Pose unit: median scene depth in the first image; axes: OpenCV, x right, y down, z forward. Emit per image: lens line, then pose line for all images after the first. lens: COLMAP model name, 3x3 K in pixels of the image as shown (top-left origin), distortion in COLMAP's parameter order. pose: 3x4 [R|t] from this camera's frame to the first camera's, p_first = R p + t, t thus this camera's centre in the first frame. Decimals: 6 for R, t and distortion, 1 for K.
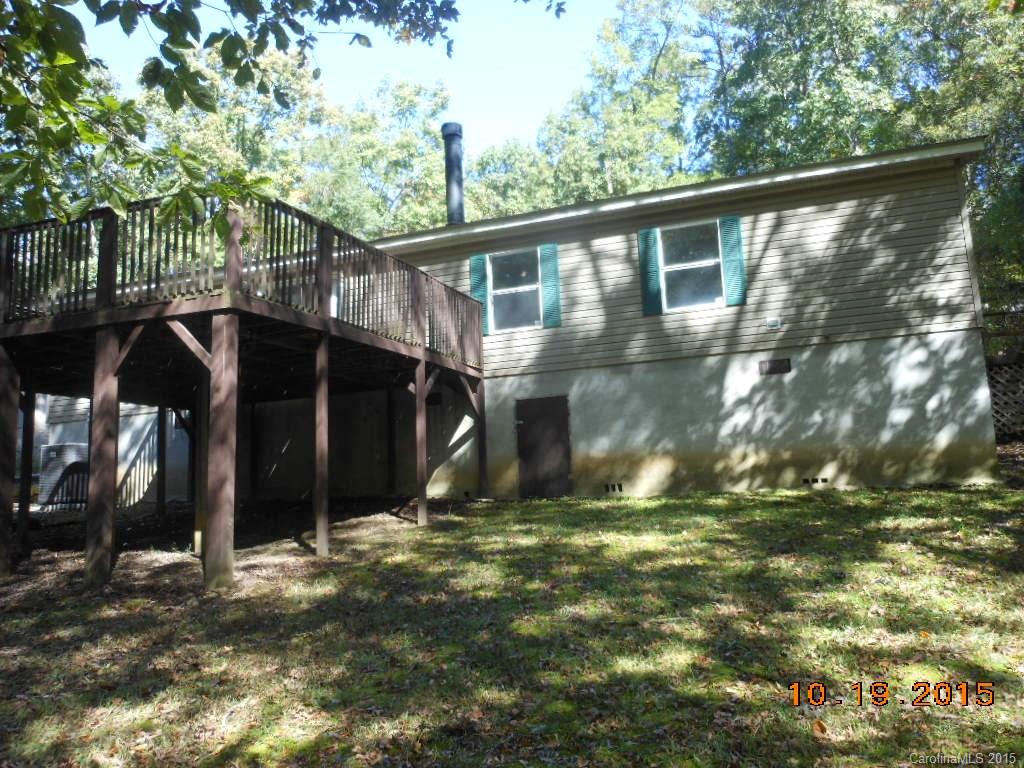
lens RADIAL K [[831.8, 0, 511.4], [0, 831.8, 384.6], [0, 0, 1]] dist [-0.005504, 0.003307]
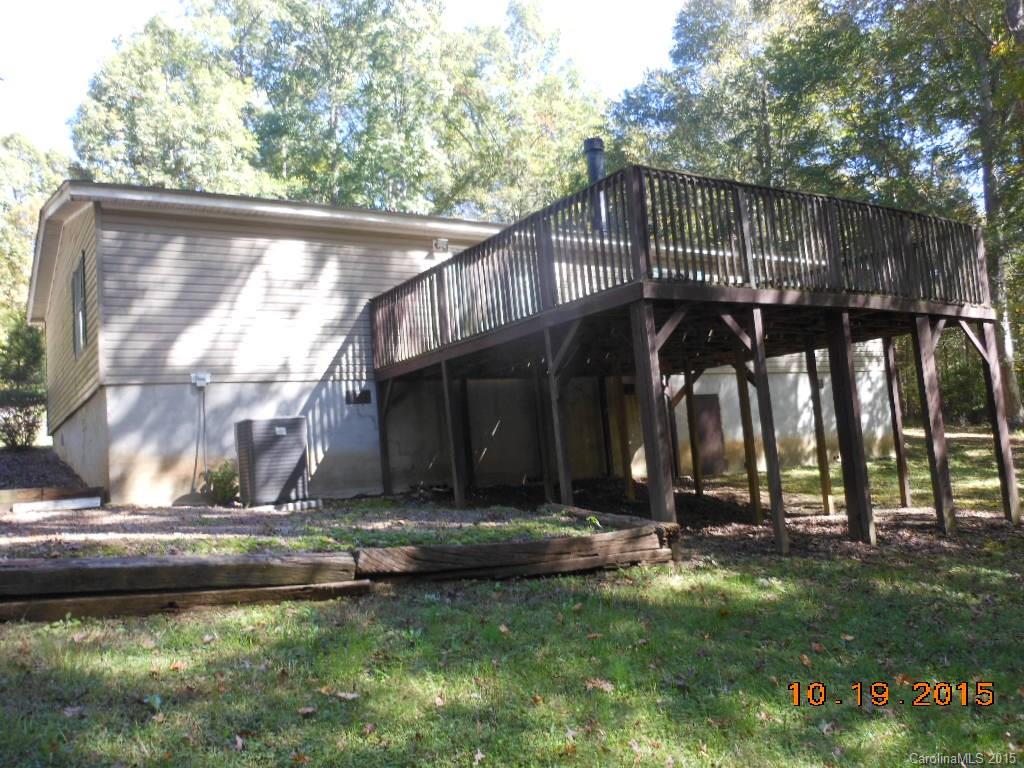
lens RADIAL K [[831.8, 0, 511.0], [0, 831.8, 385.0], [0, 0, 1]] dist [-0.005504, 0.003307]
pose [[0.591676, 0.069778, 0.803151, -1.147953], [-0.059205, 0.997318, -0.043031, 0.073574], [-0.803999, -0.022090, 0.594220, 0.497432]]
